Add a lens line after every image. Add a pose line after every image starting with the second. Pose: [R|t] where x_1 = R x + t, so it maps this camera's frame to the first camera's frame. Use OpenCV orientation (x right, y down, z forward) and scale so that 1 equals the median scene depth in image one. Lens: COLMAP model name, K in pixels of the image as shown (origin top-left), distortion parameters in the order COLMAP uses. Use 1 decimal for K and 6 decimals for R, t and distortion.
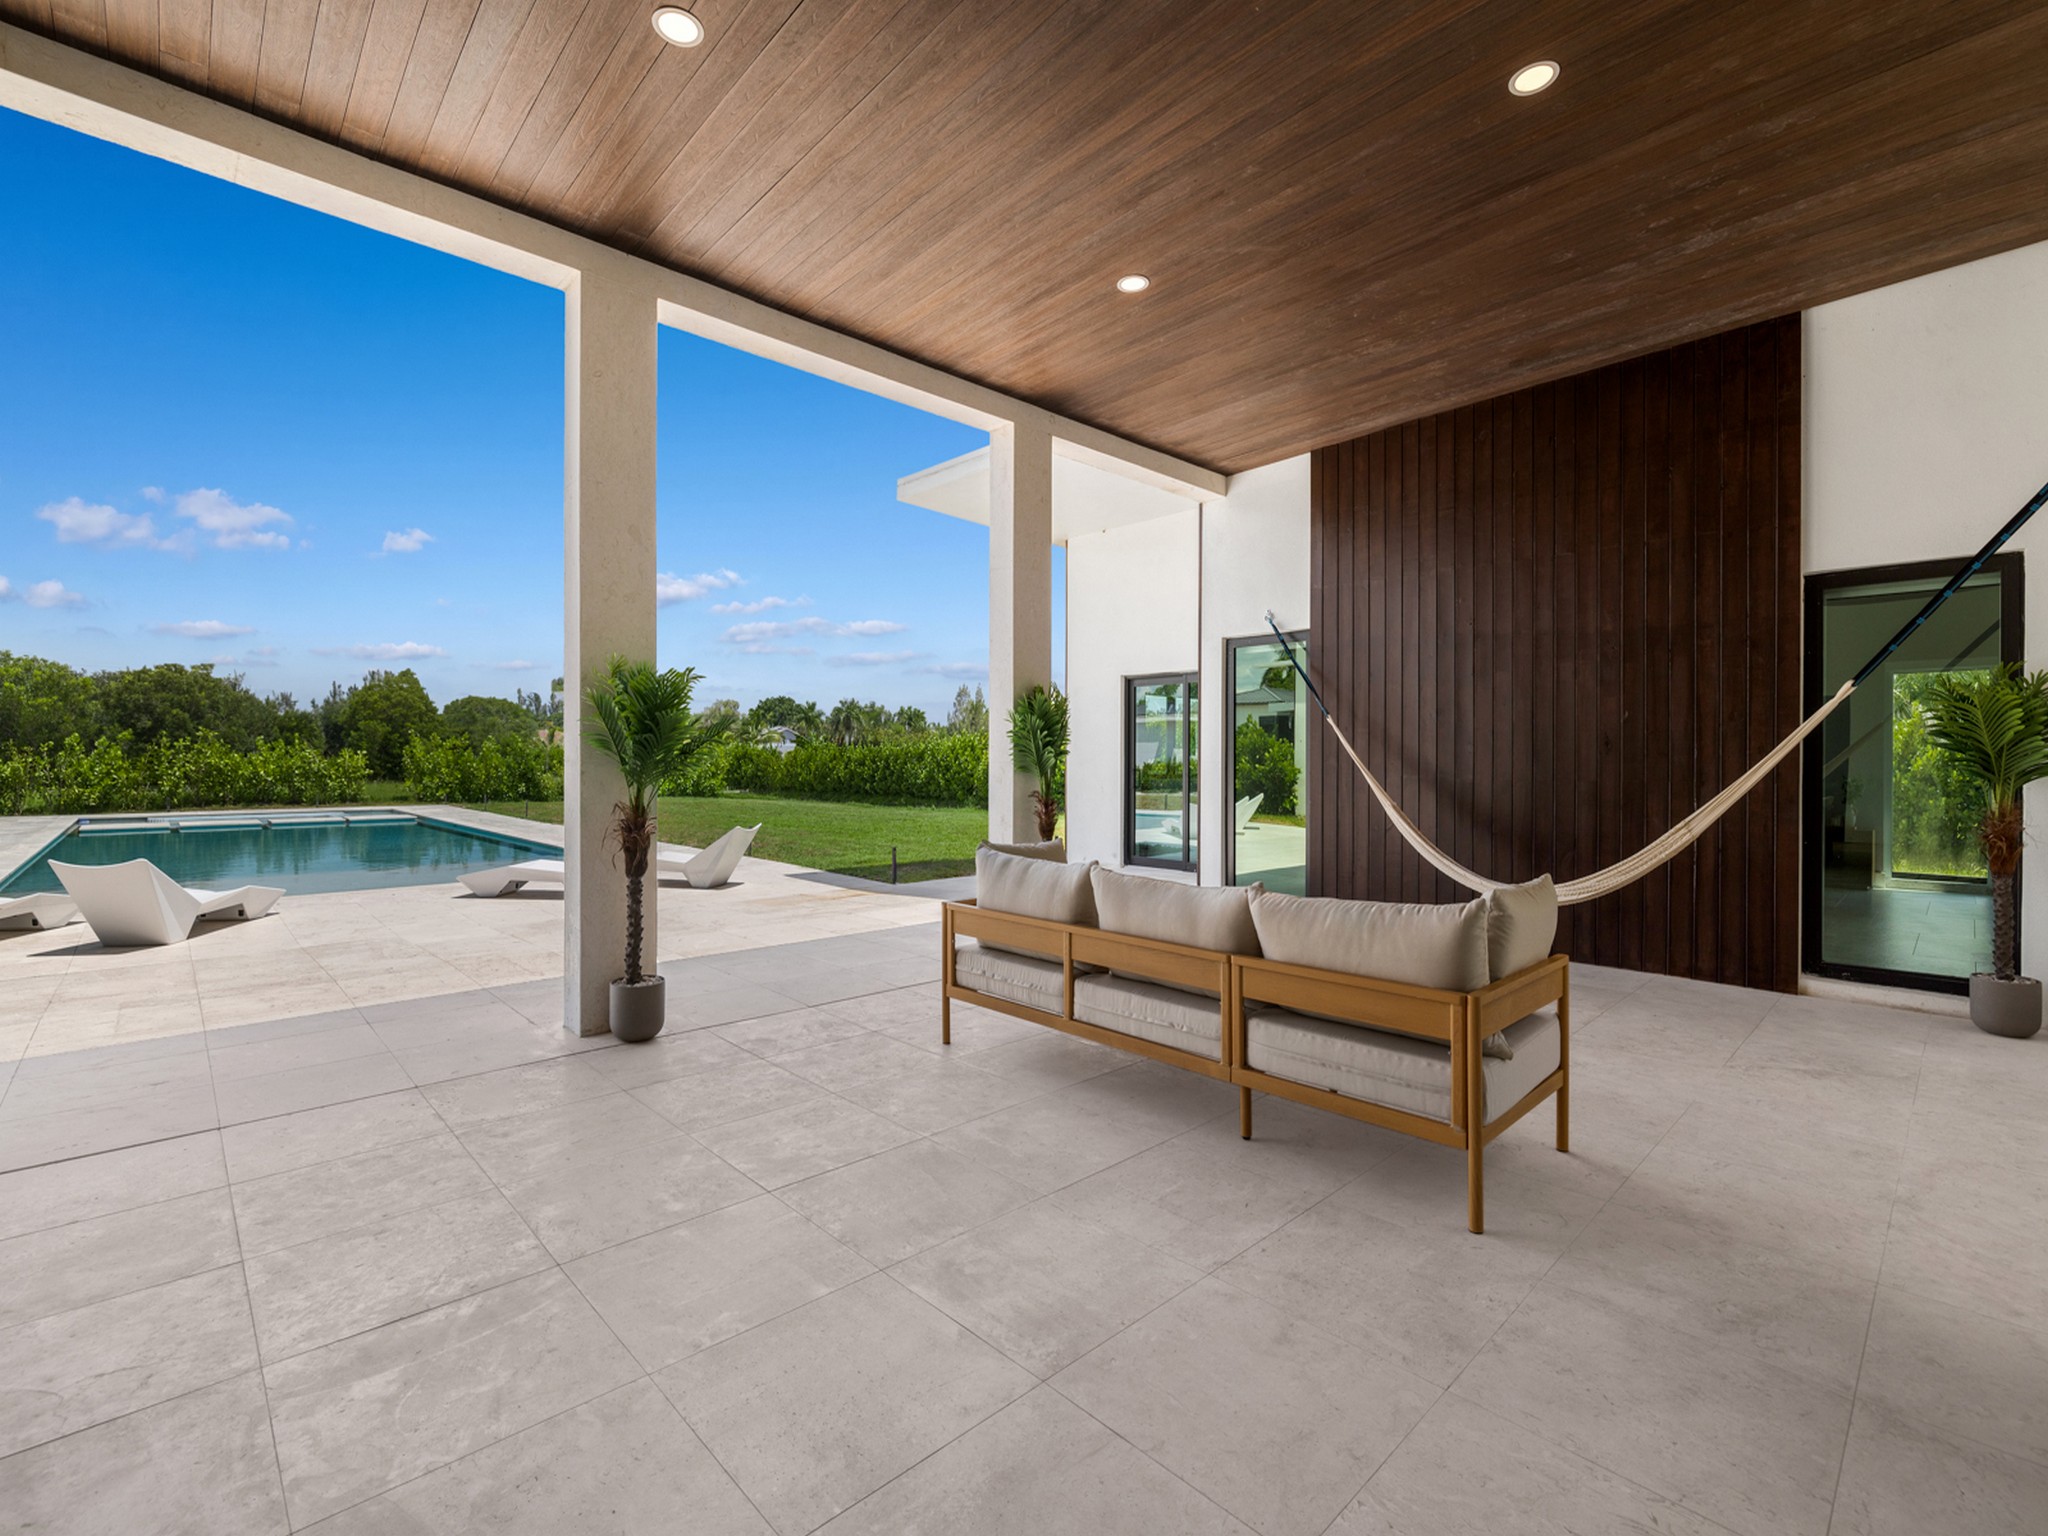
lens RADIAL K [[925.2, 0, 1018.5], [0, 925.2, 764.8], [0, 0, 1]] dist [-0.010368, 0.003100]
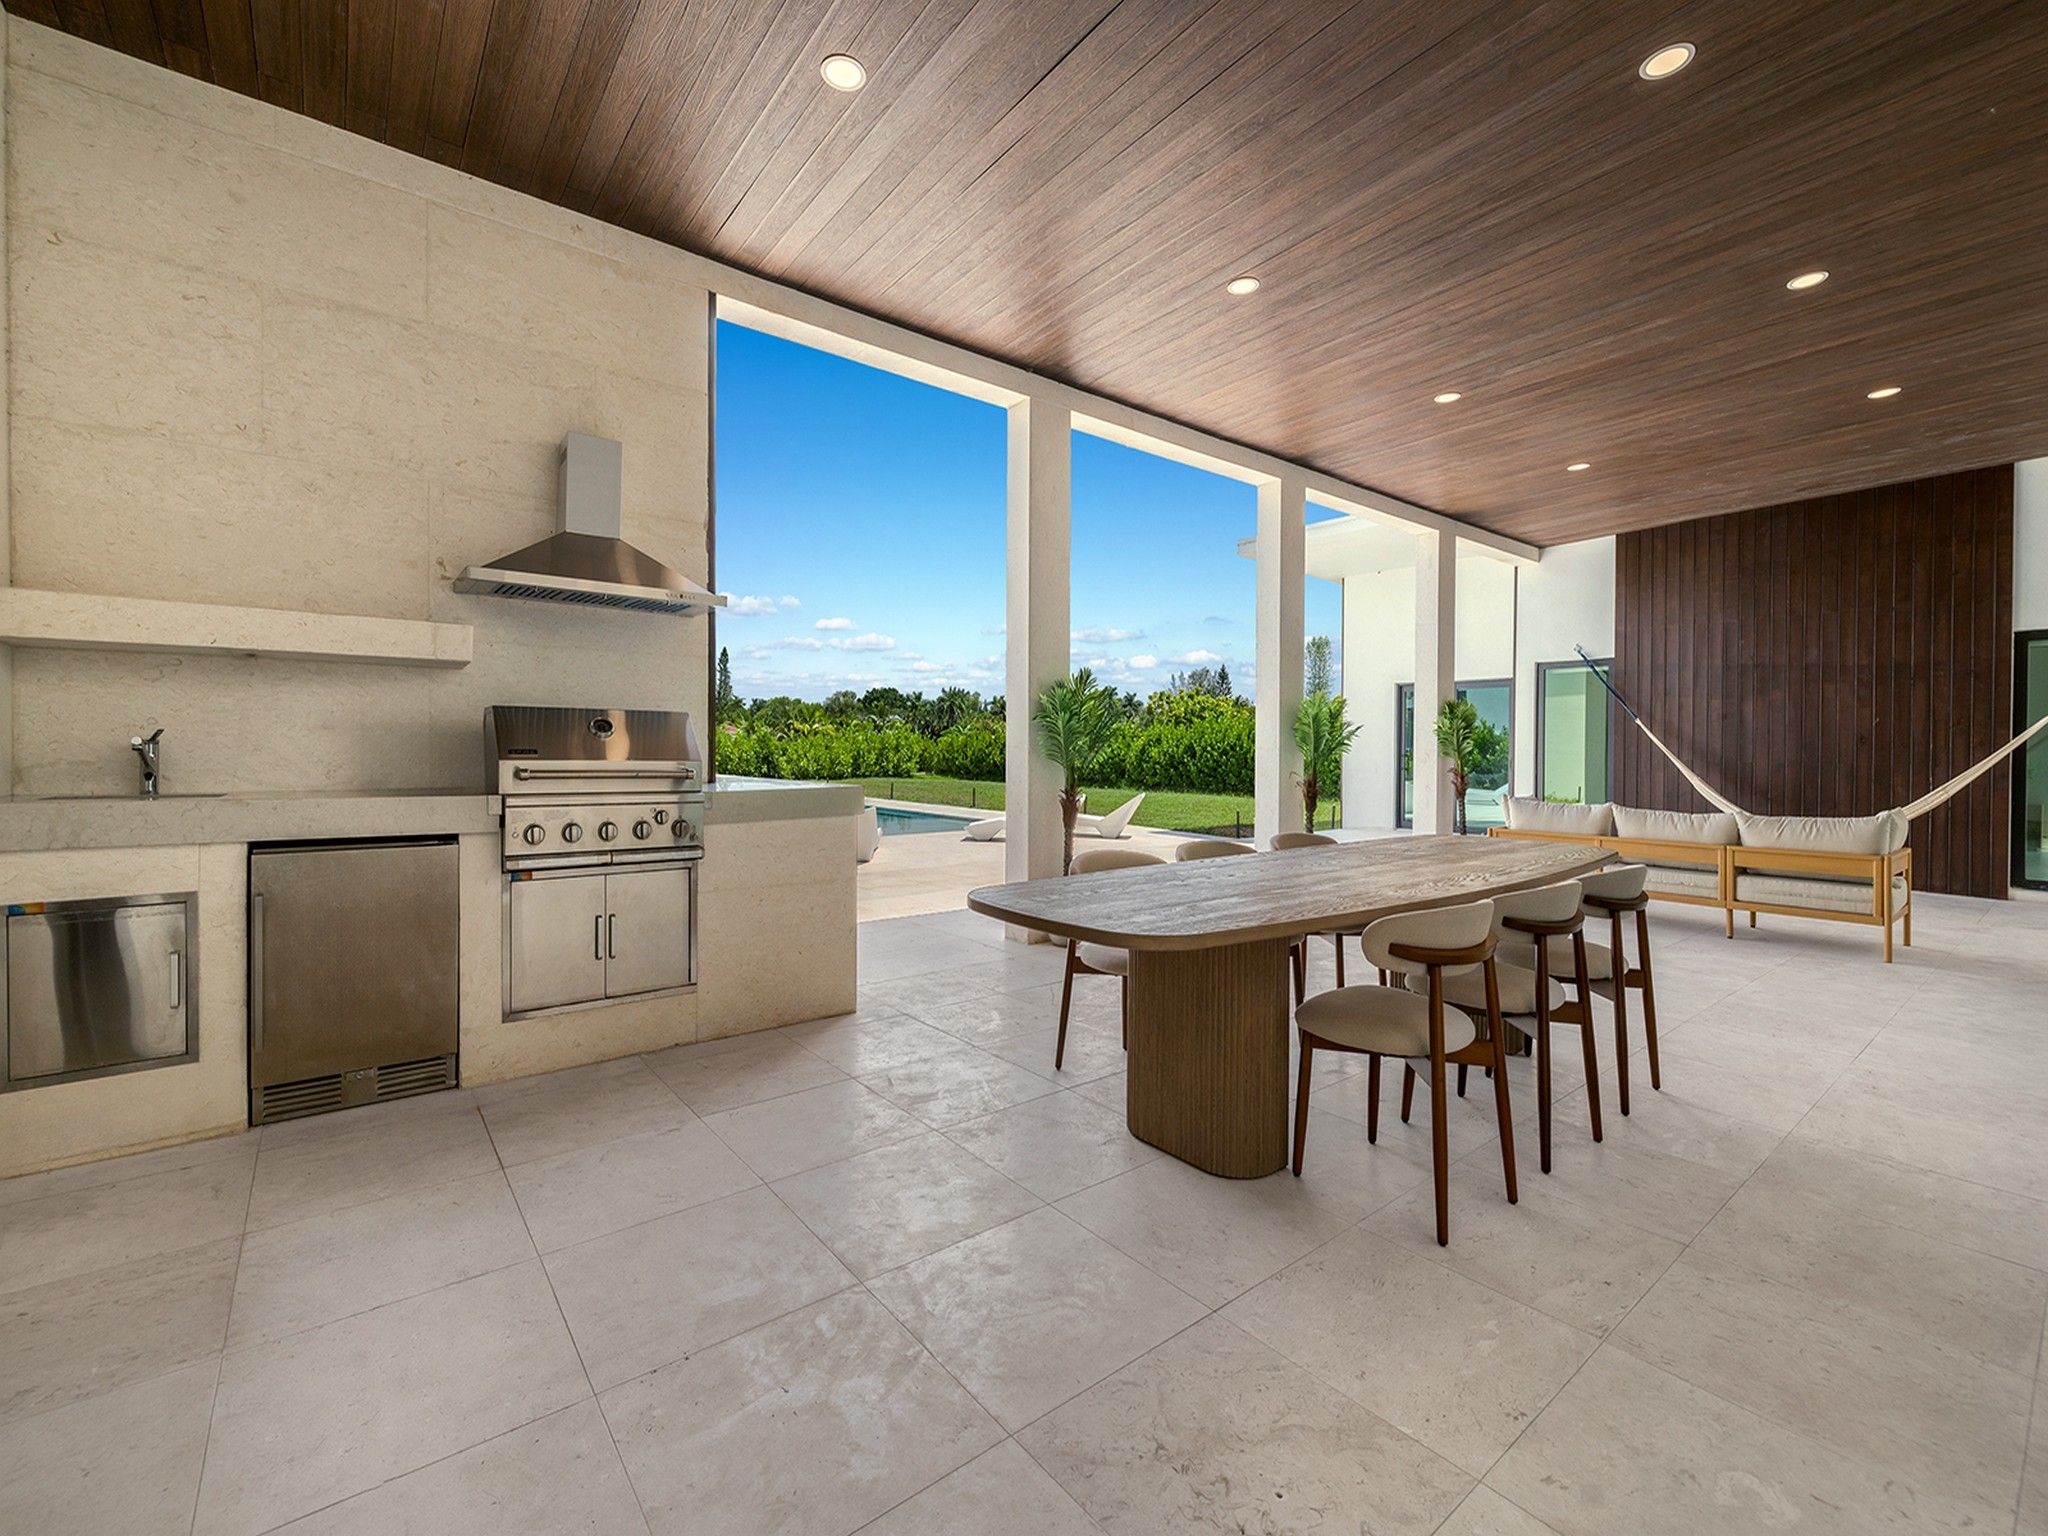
lens RADIAL K [[879.2, 0, 1024.2], [0, 879.2, 753.3], [0, 0, 1]] dist [0.007169, -0.001721]
pose [[0.996223, 0.002862, -0.086780, -0.440032], [-0.002597, 0.999992, 0.003165, -0.000521], [0.086788, -0.002928, 0.996222, -0.410653]]
